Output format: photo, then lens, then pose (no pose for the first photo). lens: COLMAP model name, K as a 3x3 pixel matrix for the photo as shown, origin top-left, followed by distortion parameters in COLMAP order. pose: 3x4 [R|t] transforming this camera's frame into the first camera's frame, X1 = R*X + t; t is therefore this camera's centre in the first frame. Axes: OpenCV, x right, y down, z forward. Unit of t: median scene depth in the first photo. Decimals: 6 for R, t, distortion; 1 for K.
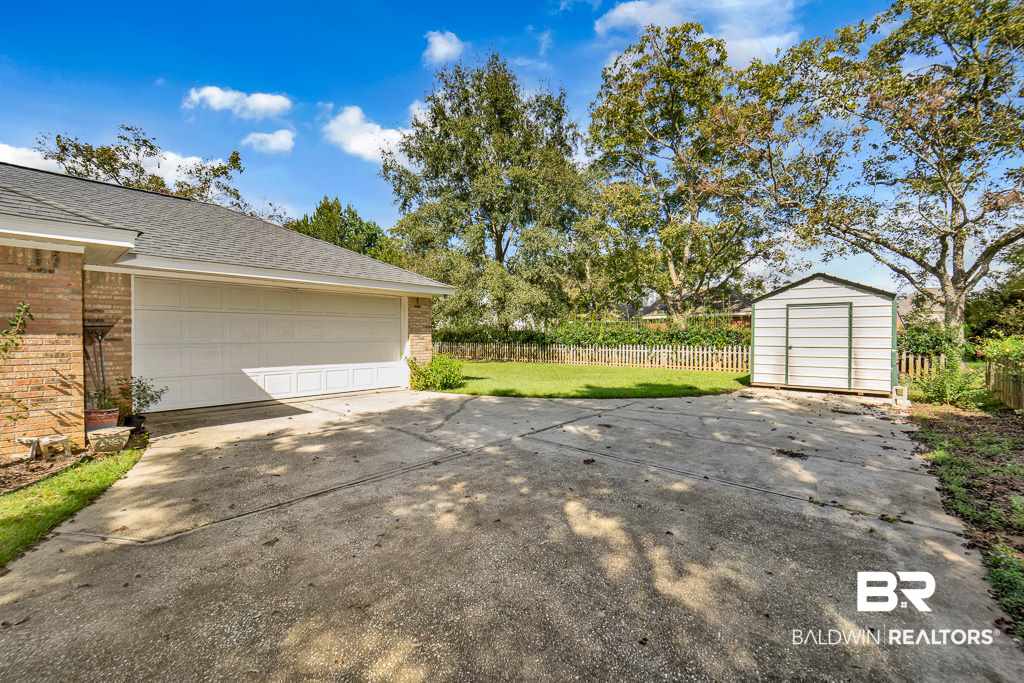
lens RADIAL K [[424.3, 0, 513.0], [0, 424.3, 338.7], [0, 0, 1]] dist [-0.023636, 0.000339]
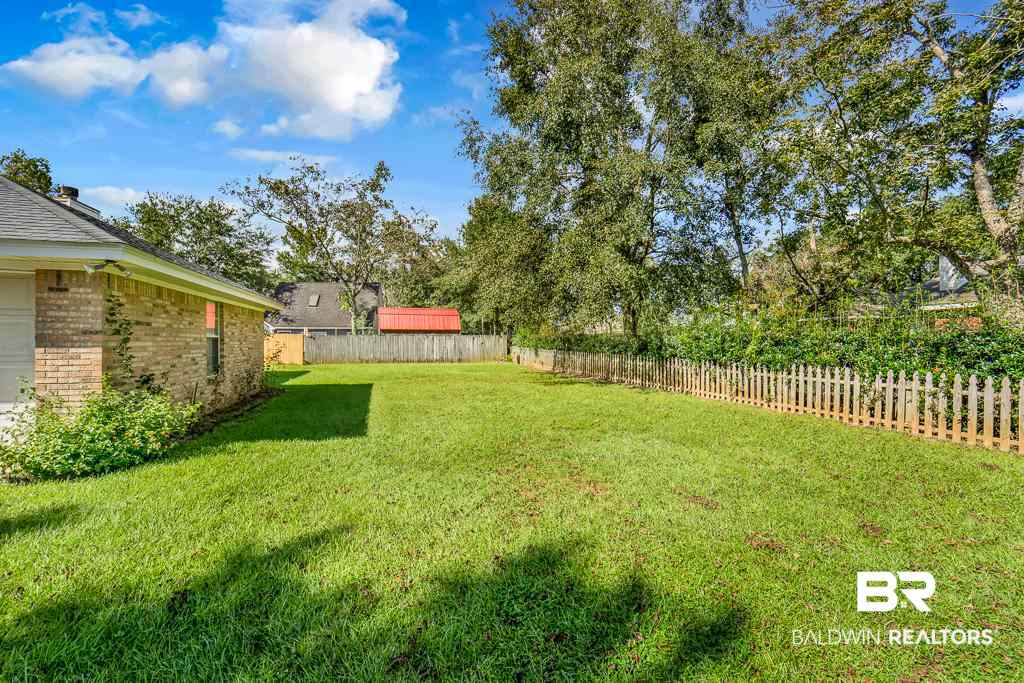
lens RADIAL K [[424.3, 0, 511.2], [0, 424.3, 344.1], [0, 0, 1]] dist [-0.023636, 0.000339]
pose [[0.848815, 0.004308, -0.528672, 0.217111], [-0.001717, 0.999984, 0.005391, -0.009239], [0.528687, -0.003668, 0.848809, 0.428959]]
